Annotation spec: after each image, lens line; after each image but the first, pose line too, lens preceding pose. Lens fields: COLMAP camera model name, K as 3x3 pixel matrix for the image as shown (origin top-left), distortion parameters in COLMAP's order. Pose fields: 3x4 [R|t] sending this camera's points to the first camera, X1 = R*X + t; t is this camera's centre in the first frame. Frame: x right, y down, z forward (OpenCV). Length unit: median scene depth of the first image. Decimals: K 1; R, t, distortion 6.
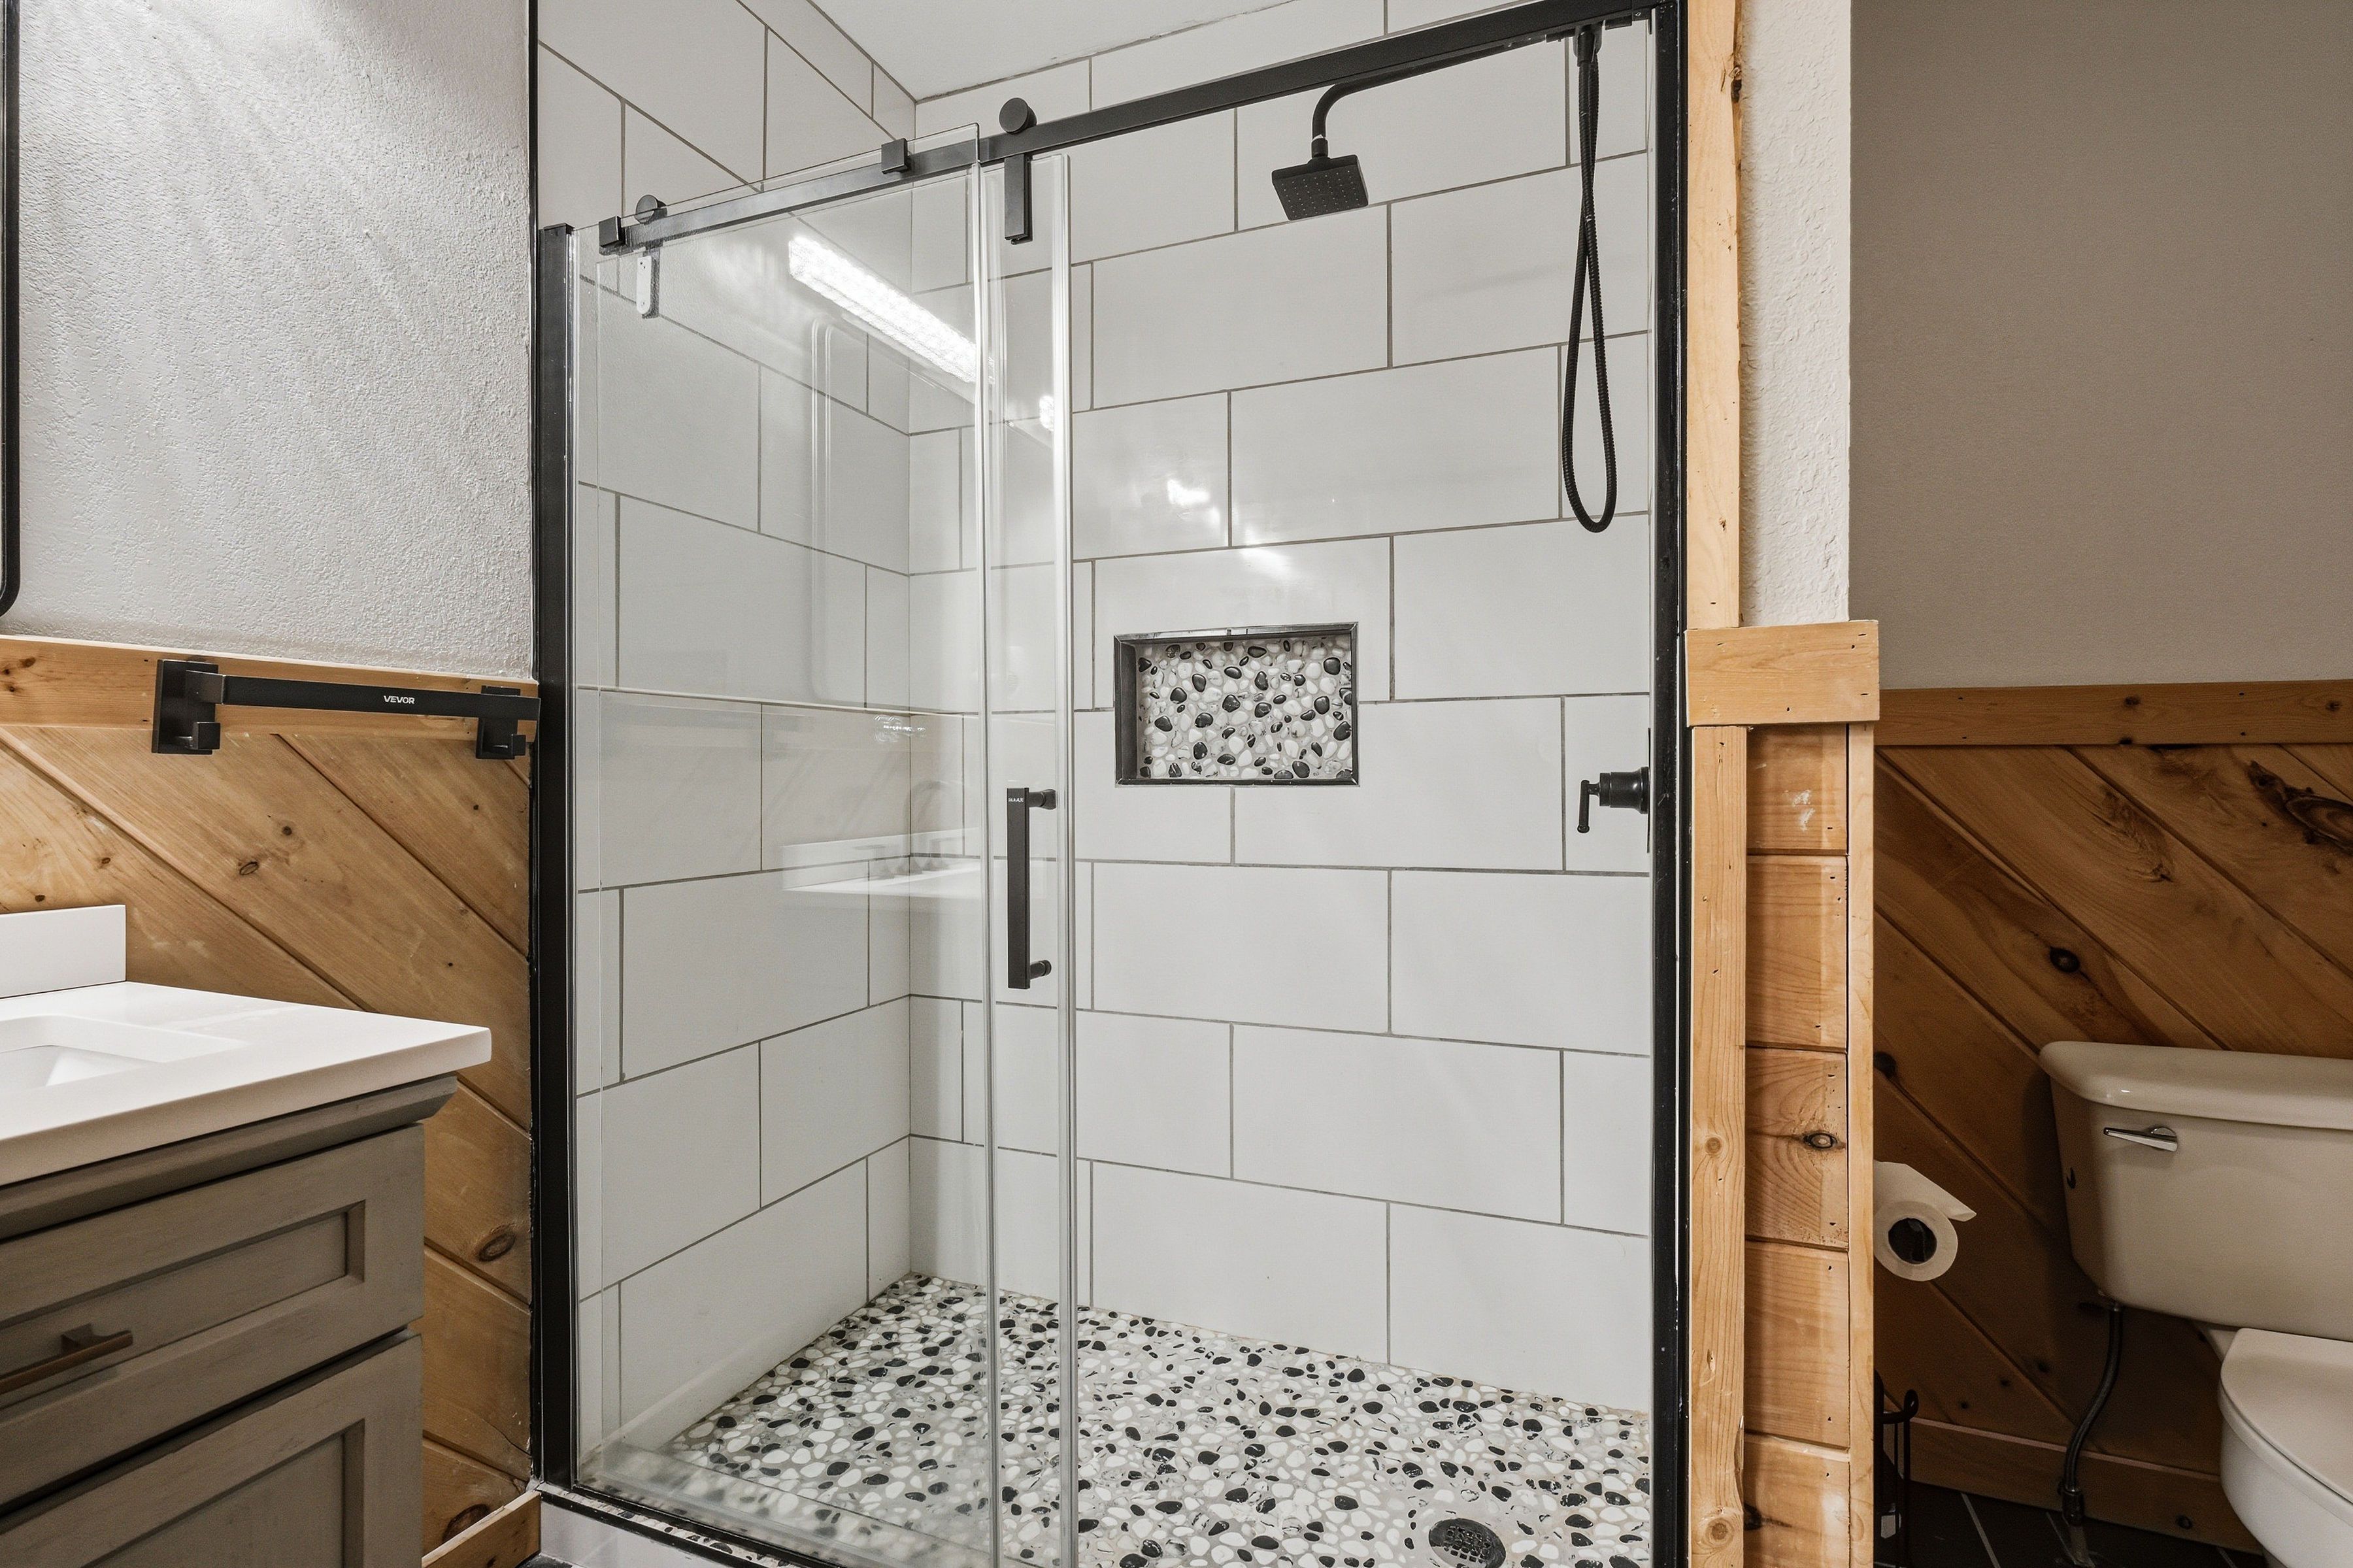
lens RADIAL K [[1143.2, 0, 1154.1], [0, 1143.2, 776.2], [0, 0, 1]] dist [0.003160, 0.000321]
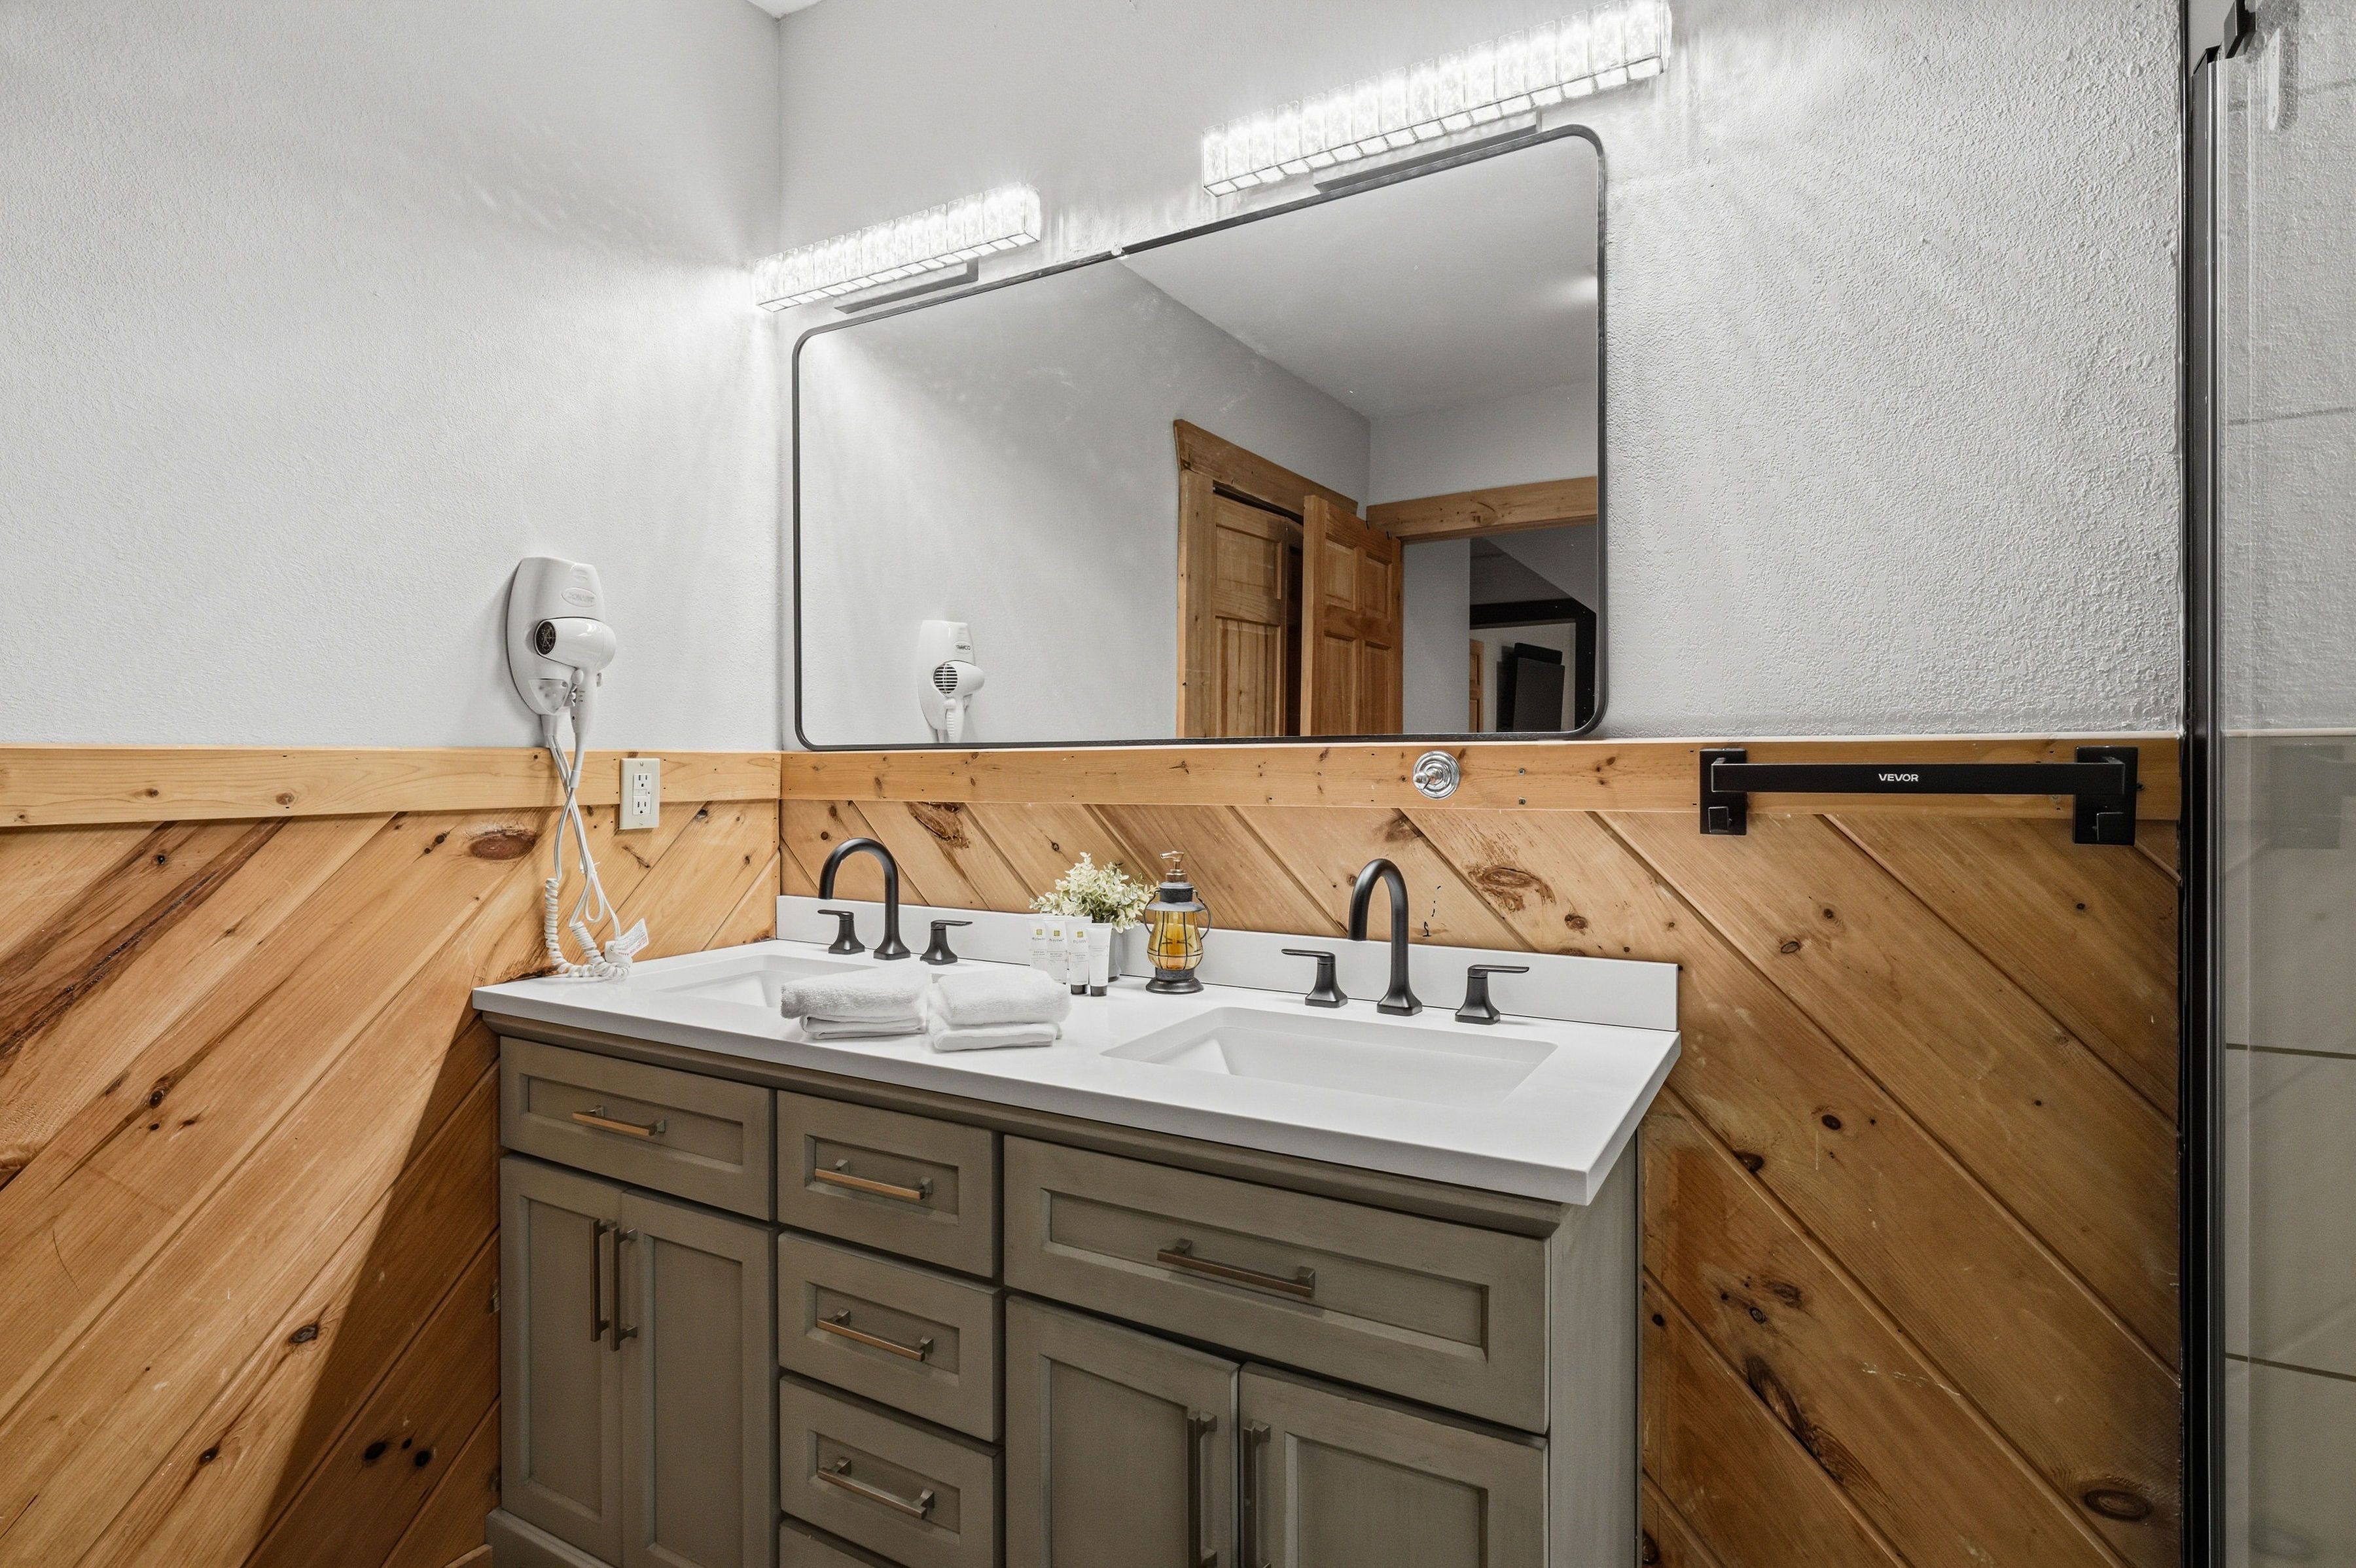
lens RADIAL K [[1144.6, 0, 1183.5], [0, 1144.6, 785.5], [0, 0, 1]] dist [0.003160, 0.000321]
pose [[-0.121101, 0.010442, -0.992585, 0.264302], [0.004427, 0.999940, 0.009980, -0.071673], [0.992630, -0.003186, -0.121140, 0.566232]]
